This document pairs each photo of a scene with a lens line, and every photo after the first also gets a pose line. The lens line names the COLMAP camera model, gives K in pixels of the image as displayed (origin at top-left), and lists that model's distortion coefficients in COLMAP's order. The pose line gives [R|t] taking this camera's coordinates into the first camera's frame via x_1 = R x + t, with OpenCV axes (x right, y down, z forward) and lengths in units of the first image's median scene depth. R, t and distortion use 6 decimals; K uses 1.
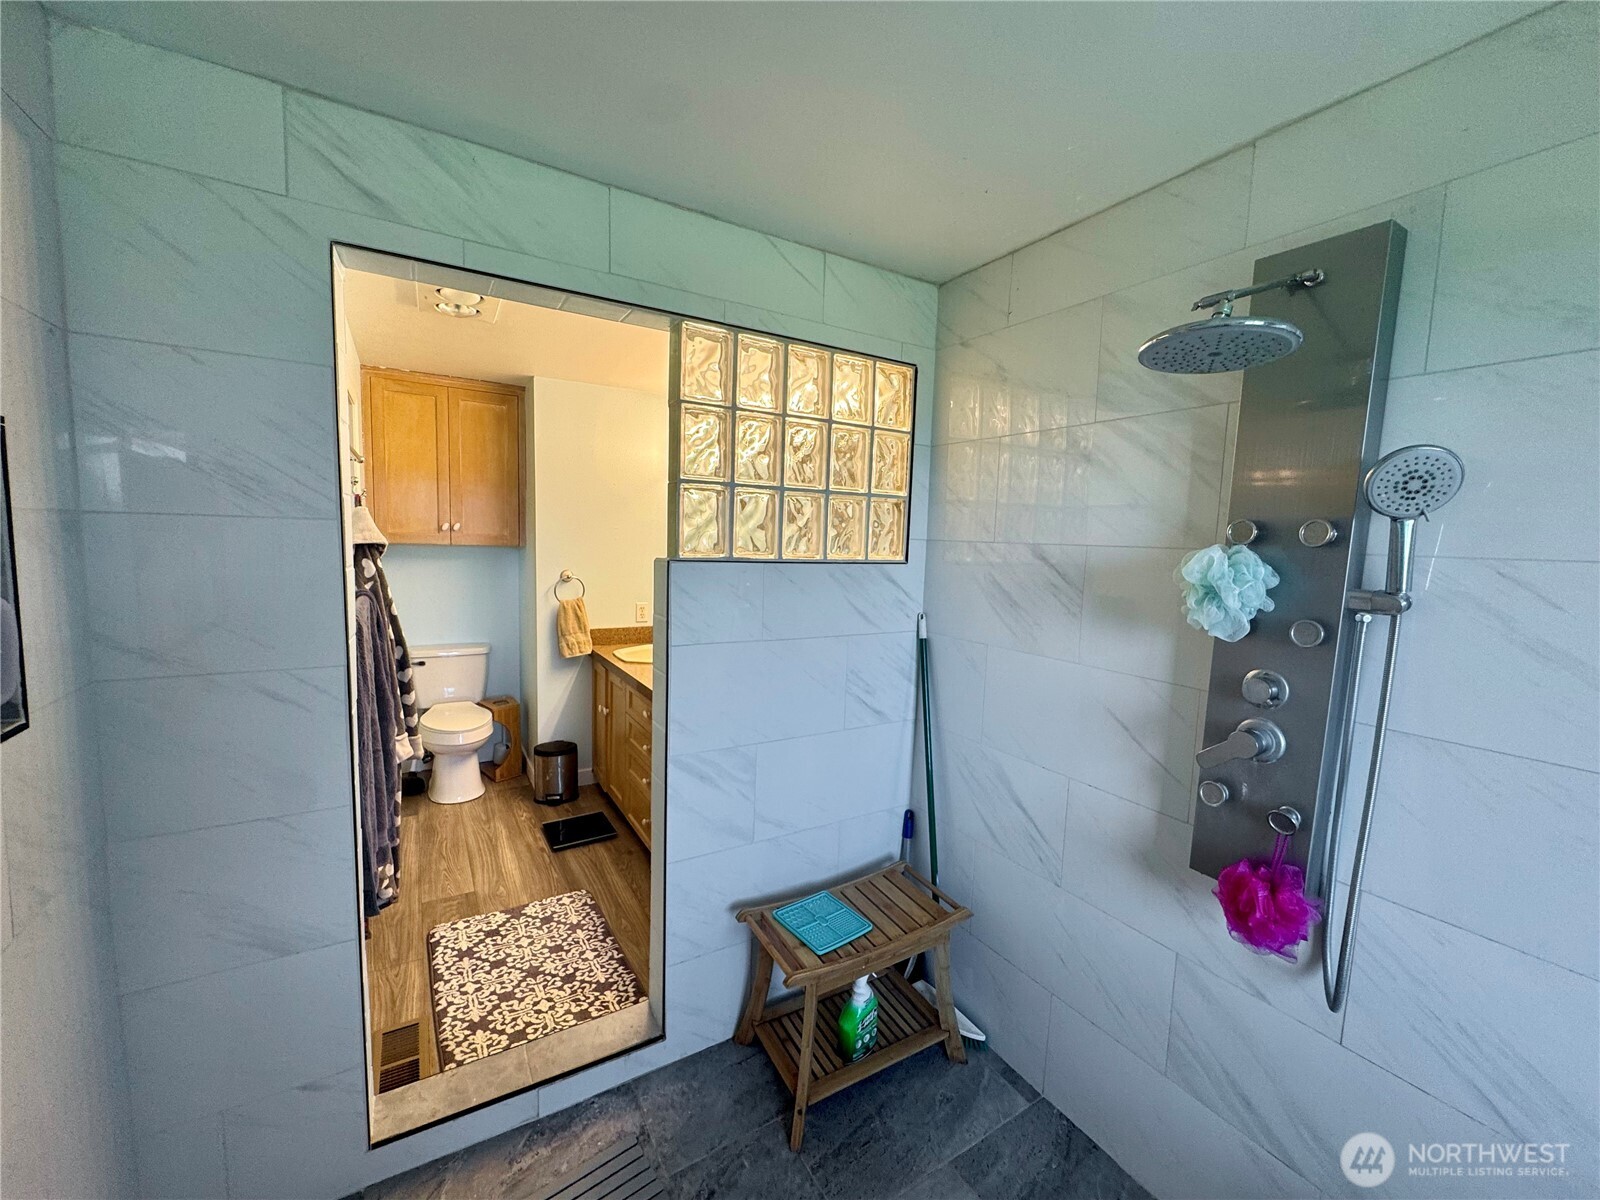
lens RADIAL K [[640.4, 0, 797.1], [0, 640.4, 599.1], [0, 0, 1]] dist [-0.001687, -0.000615]
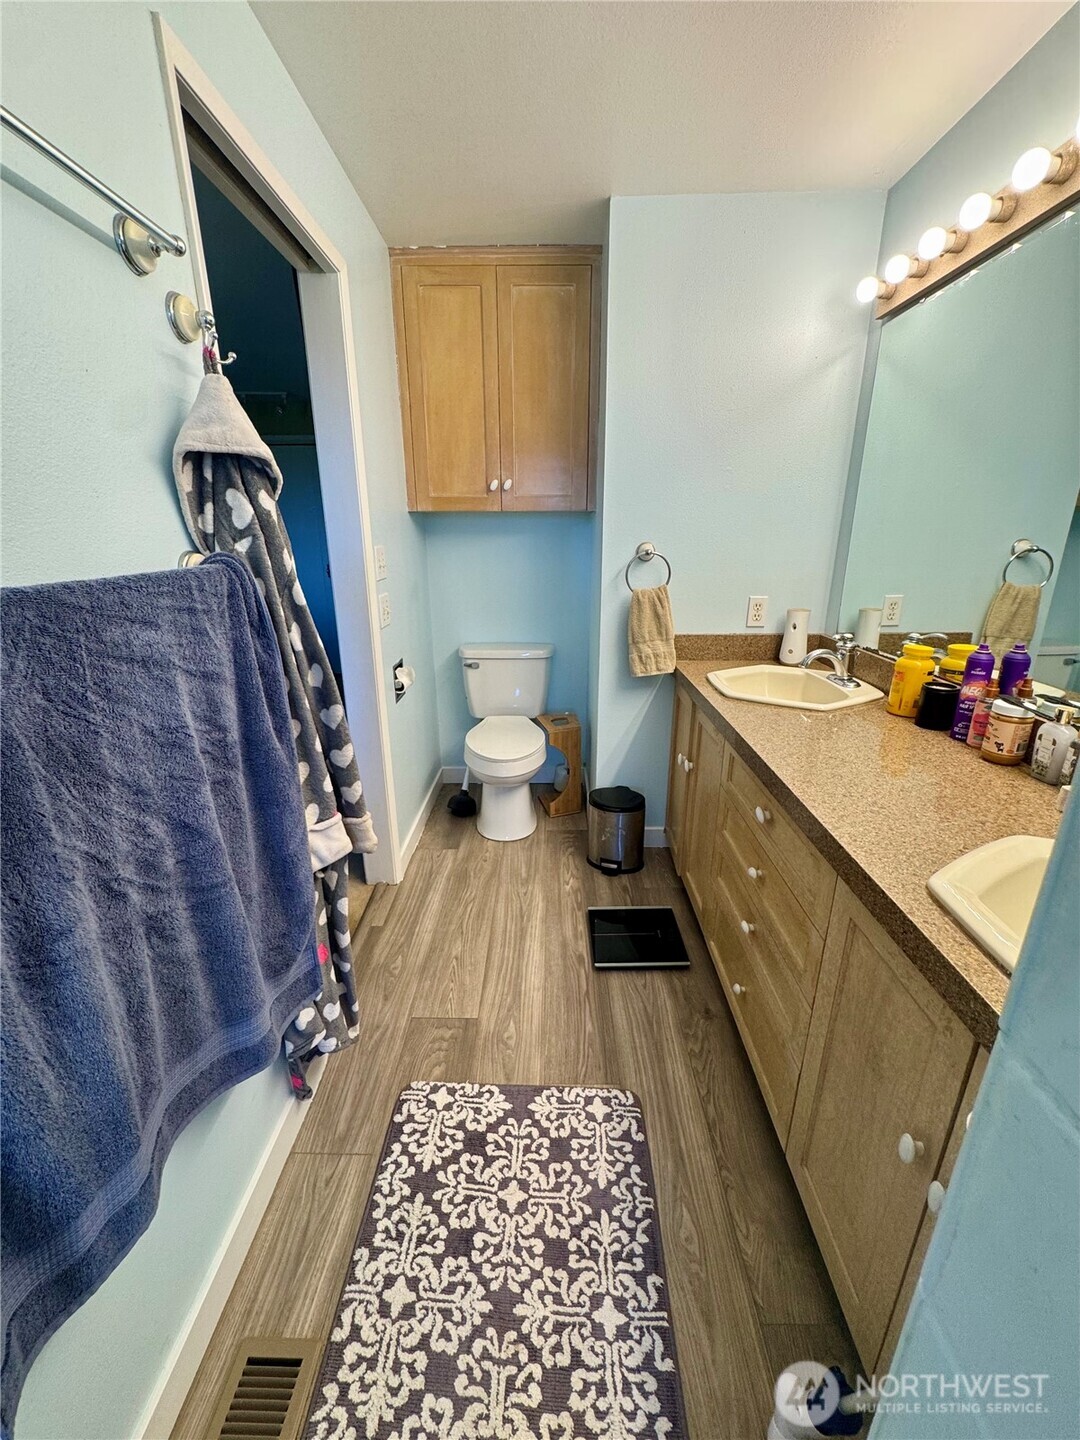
lens RADIAL K [[576.4, 0, 540.4], [0, 576.4, 718.1], [0, 0, 1]] dist [-0.001687, -0.000615]
pose [[0.848280, 0.129381, -0.513499, -0.130611], [-0.019383, 0.976630, 0.214051, 0.006454], [0.529193, -0.171622, 0.830964, 0.439023]]
